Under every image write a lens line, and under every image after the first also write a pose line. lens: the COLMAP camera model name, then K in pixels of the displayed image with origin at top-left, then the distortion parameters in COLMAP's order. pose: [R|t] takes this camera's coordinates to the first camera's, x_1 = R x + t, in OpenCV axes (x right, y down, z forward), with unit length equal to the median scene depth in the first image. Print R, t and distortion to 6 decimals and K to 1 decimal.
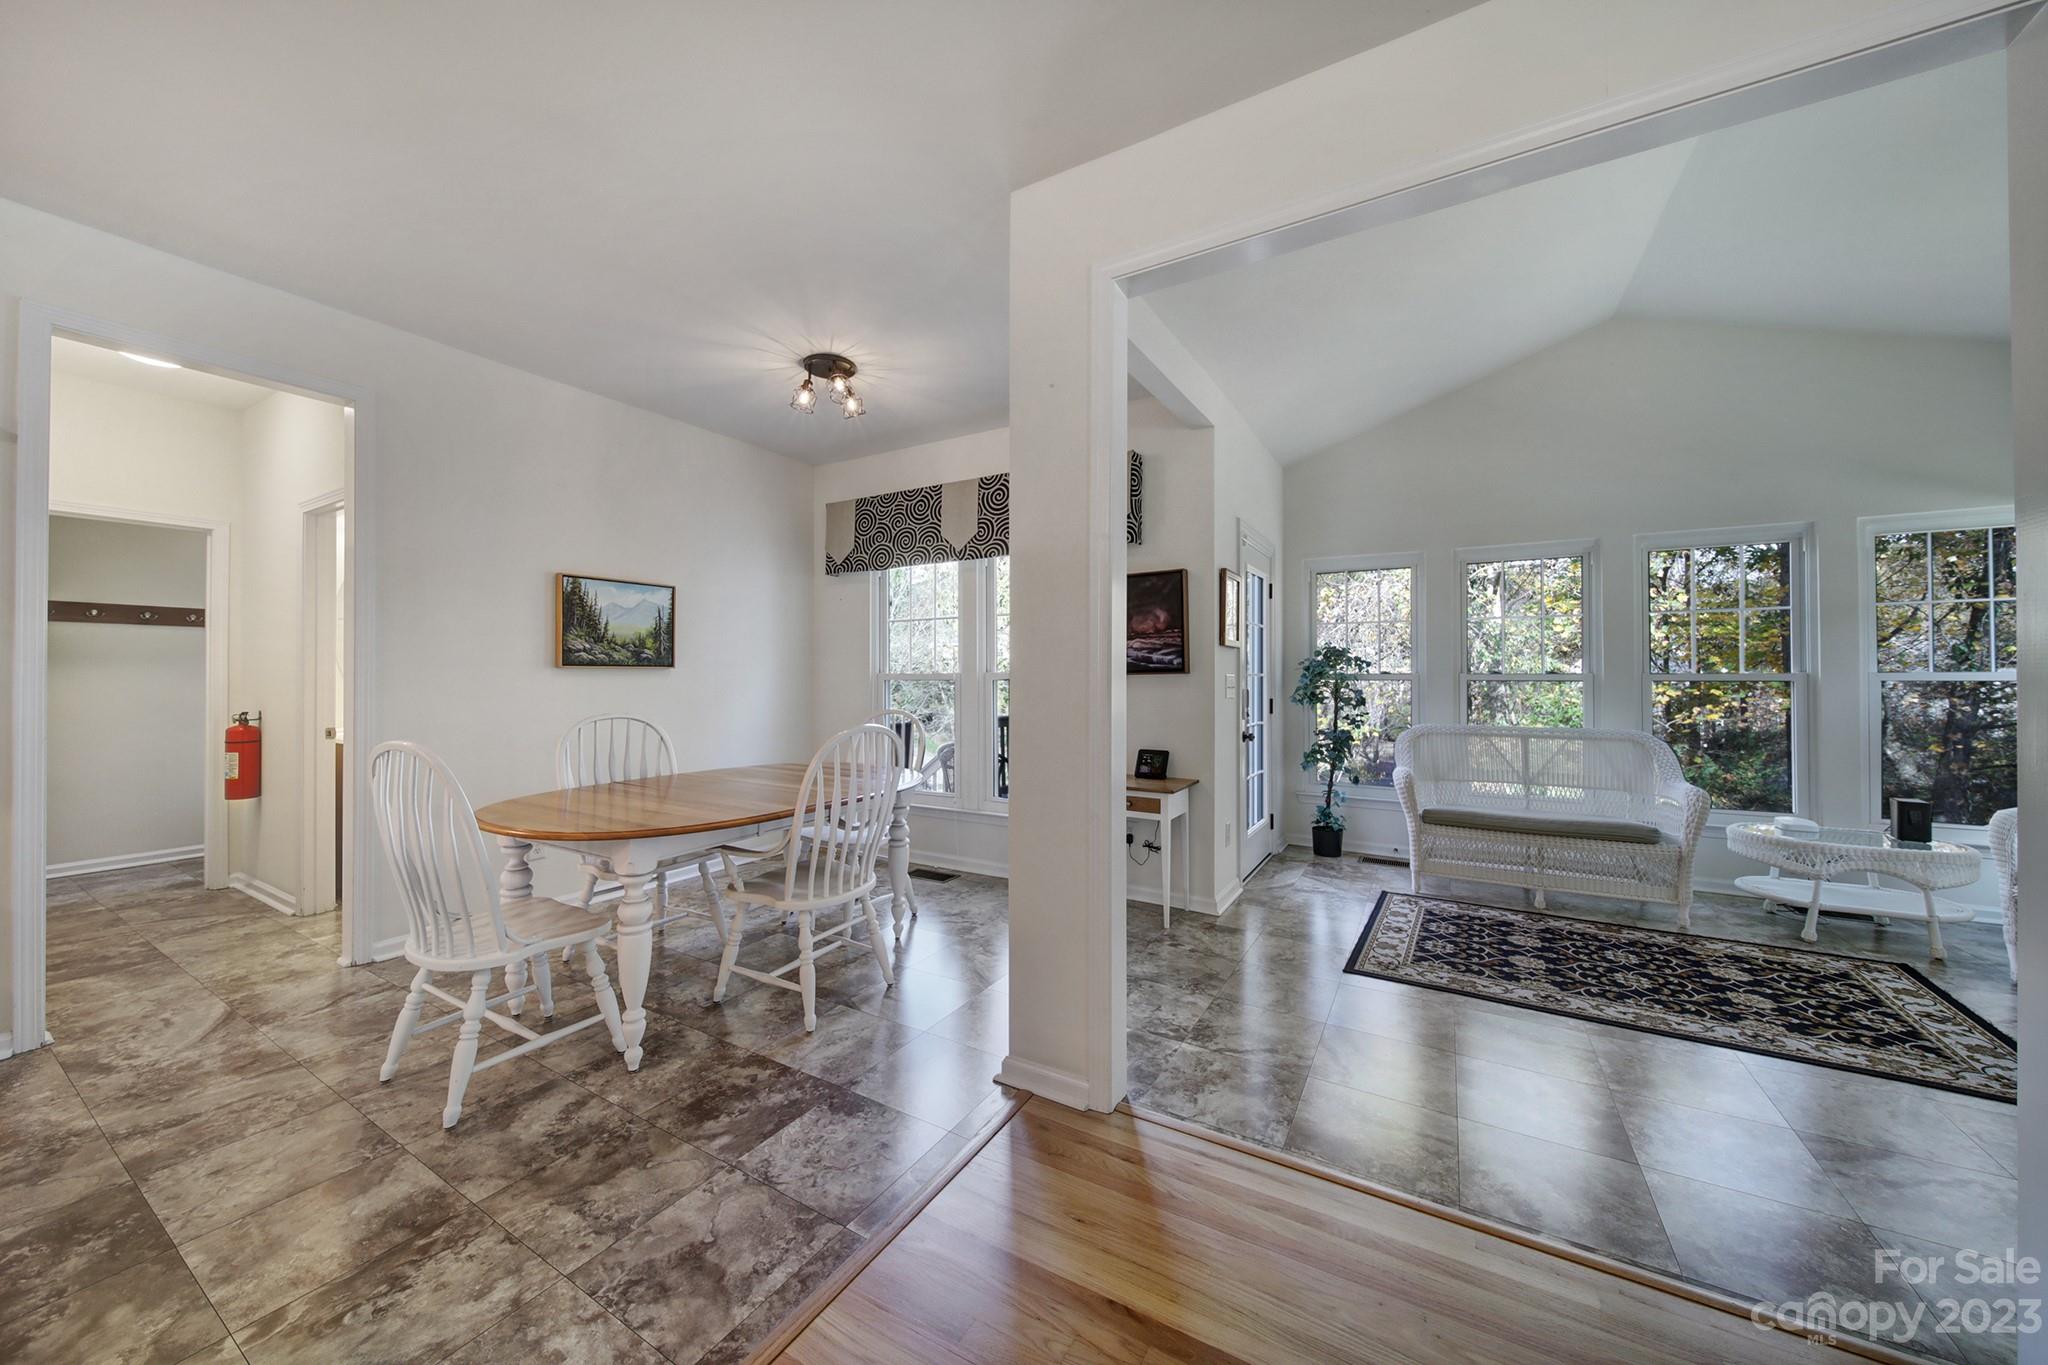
lens RADIAL K [[721.3, 0, 1020.2], [0, 721.3, 668.4], [0, 0, 1]] dist [-0.001519, -0.000700]
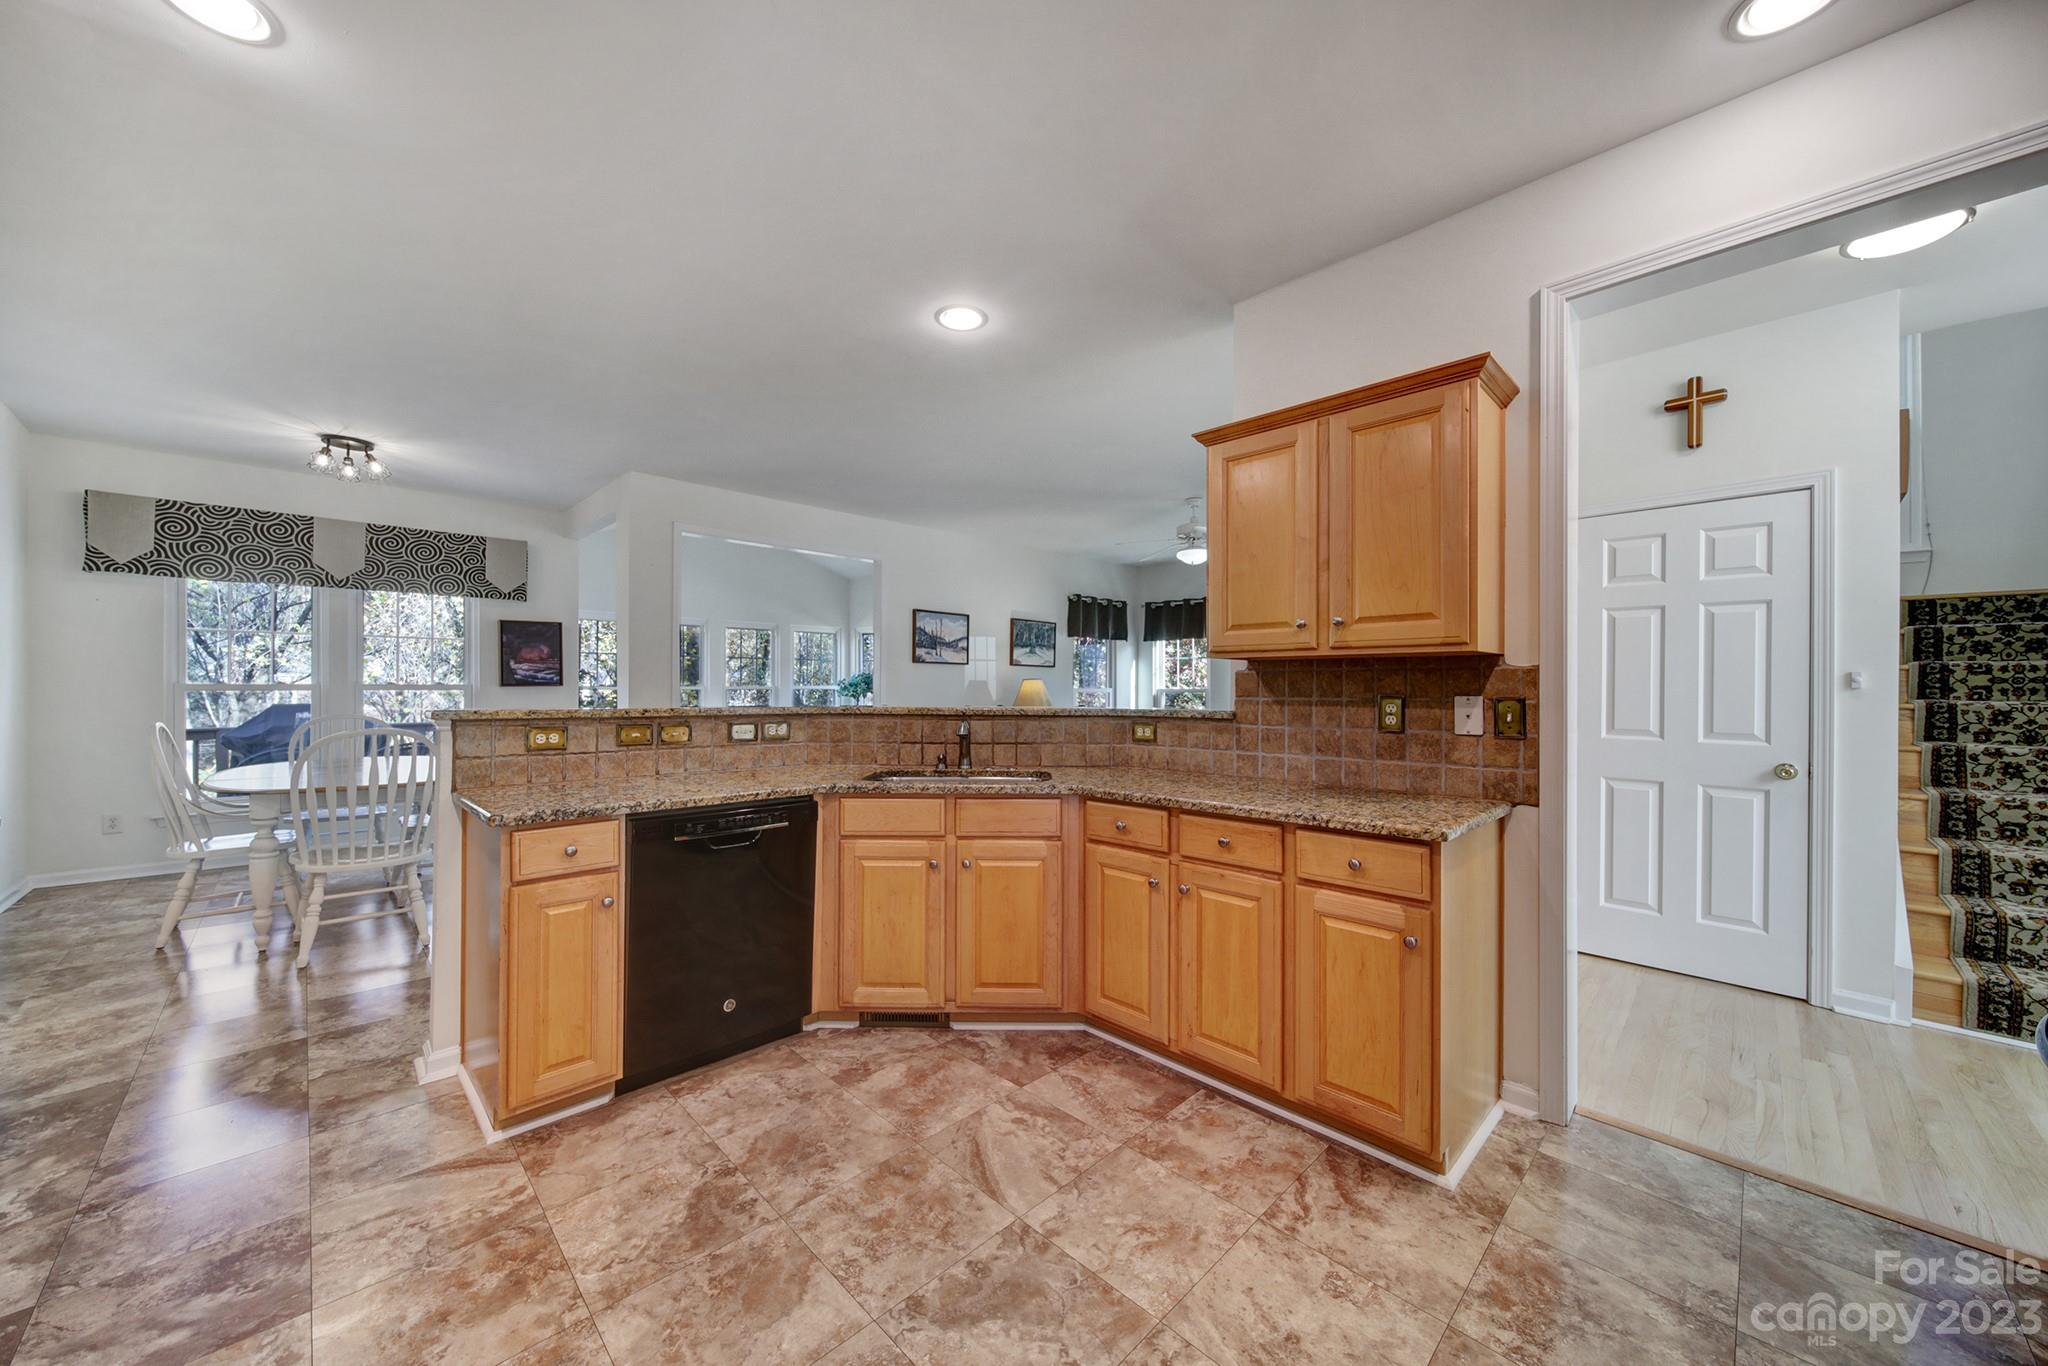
lens RADIAL K [[721.3, 0, 1009.1], [0, 721.3, 690.4], [0, 0, 1]] dist [-0.001519, -0.000700]
pose [[0.277929, -0.005589, 0.960585, -1.262714], [-0.014692, 0.999841, 0.010068, -0.016531], [-0.960489, -0.016911, 0.277803, -0.515617]]
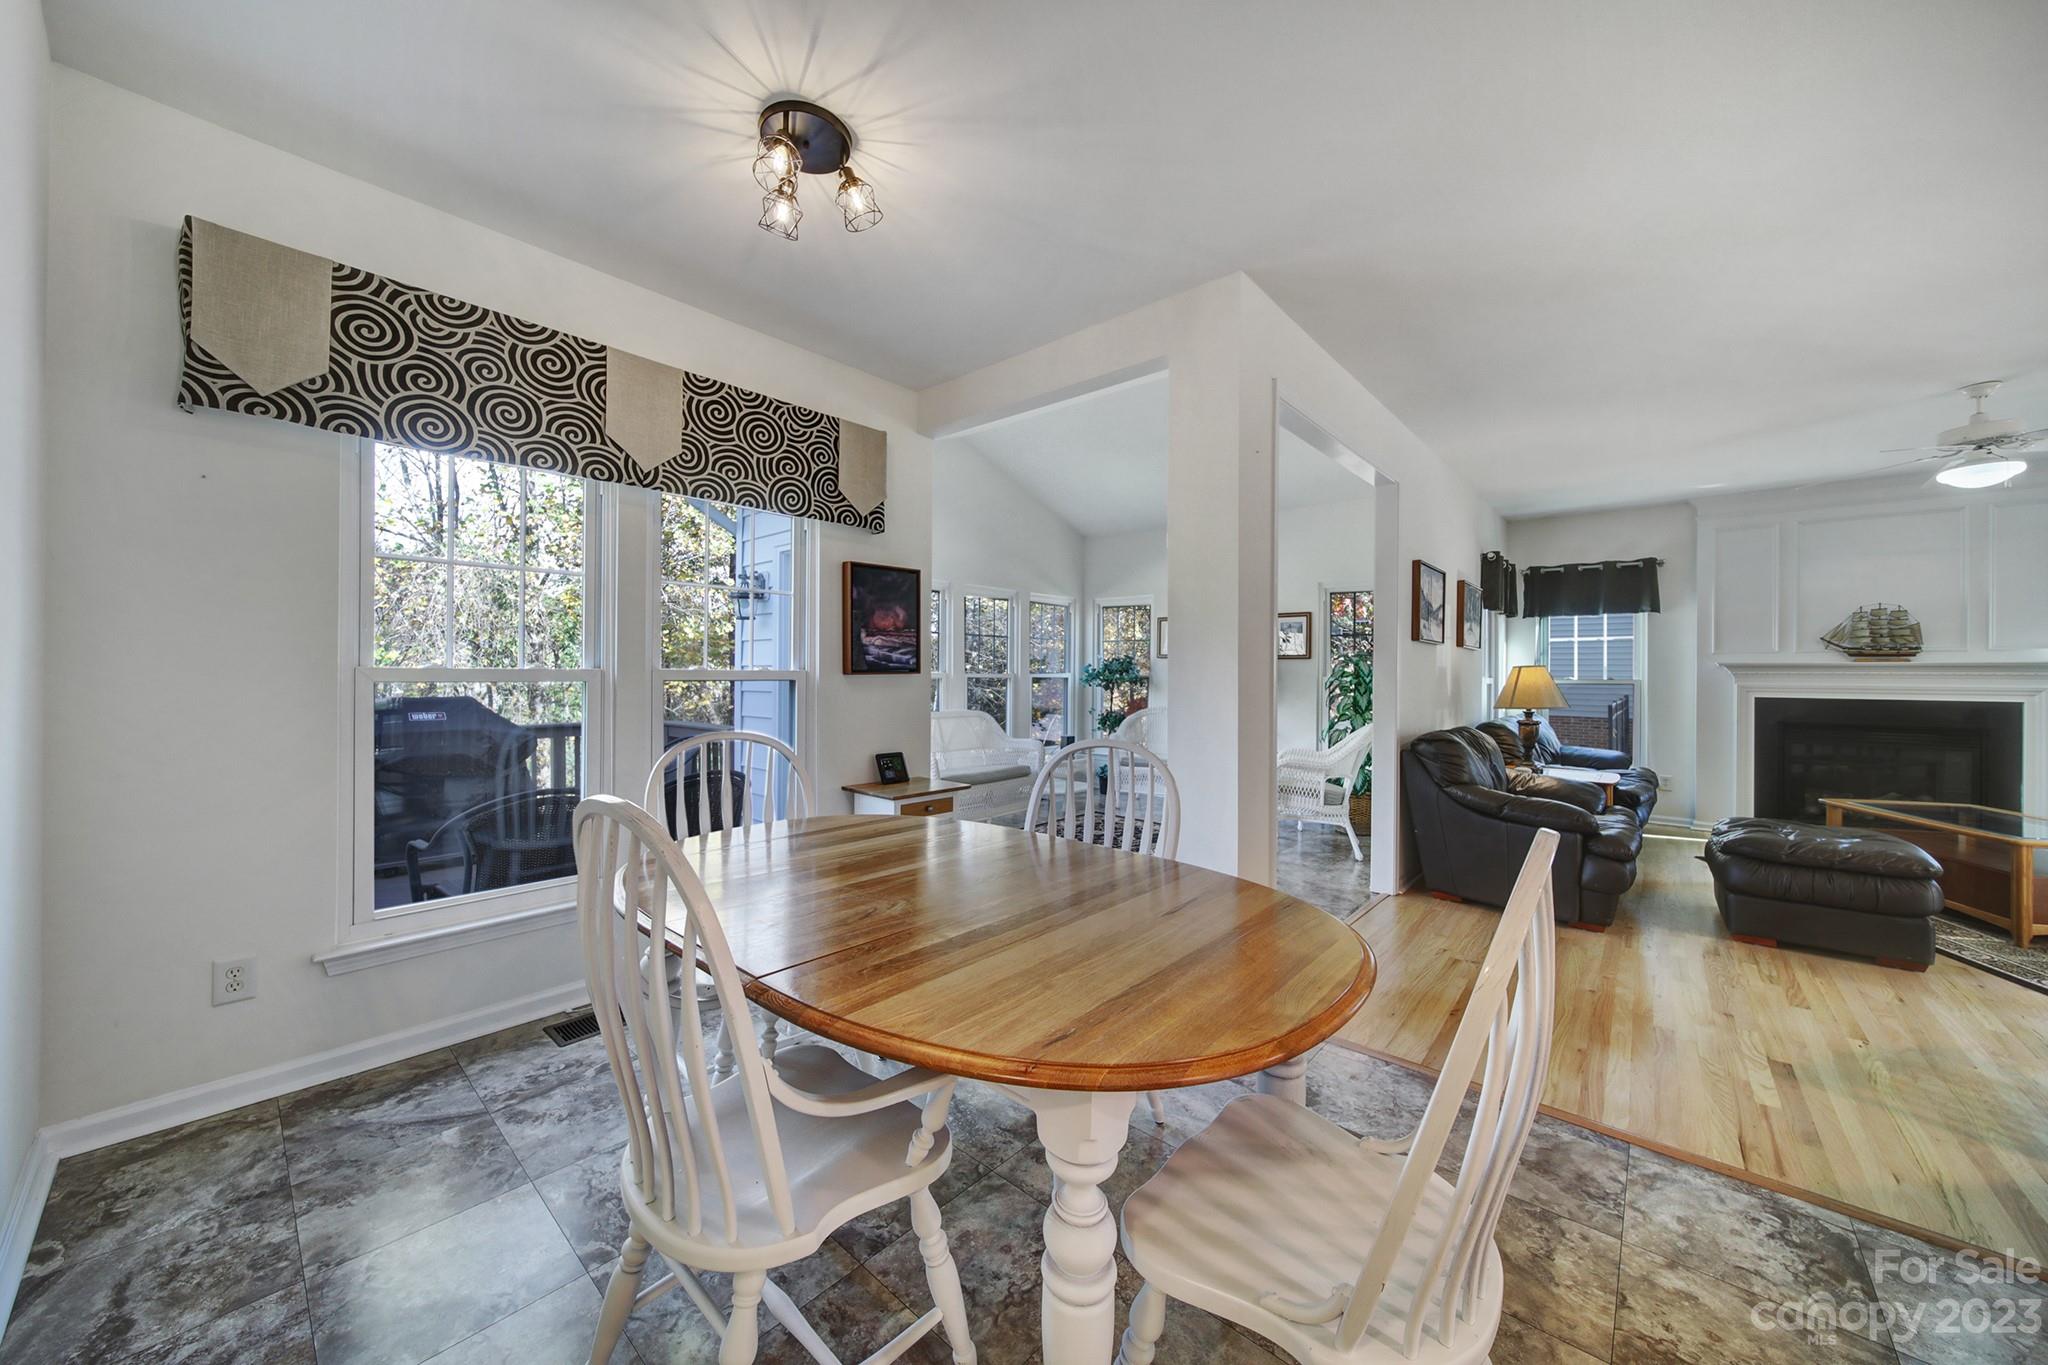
lens RADIAL K [[721.3, 0, 1012.2], [0, 721.3, 677.9], [0, 0, 1]] dist [-0.001519, -0.000700]
pose [[0.202426, -0.005974, 0.979279, -0.871726], [-0.018583, 0.999778, 0.009941, 0.000881], [-0.979121, -0.020210, 0.202270, 0.788769]]
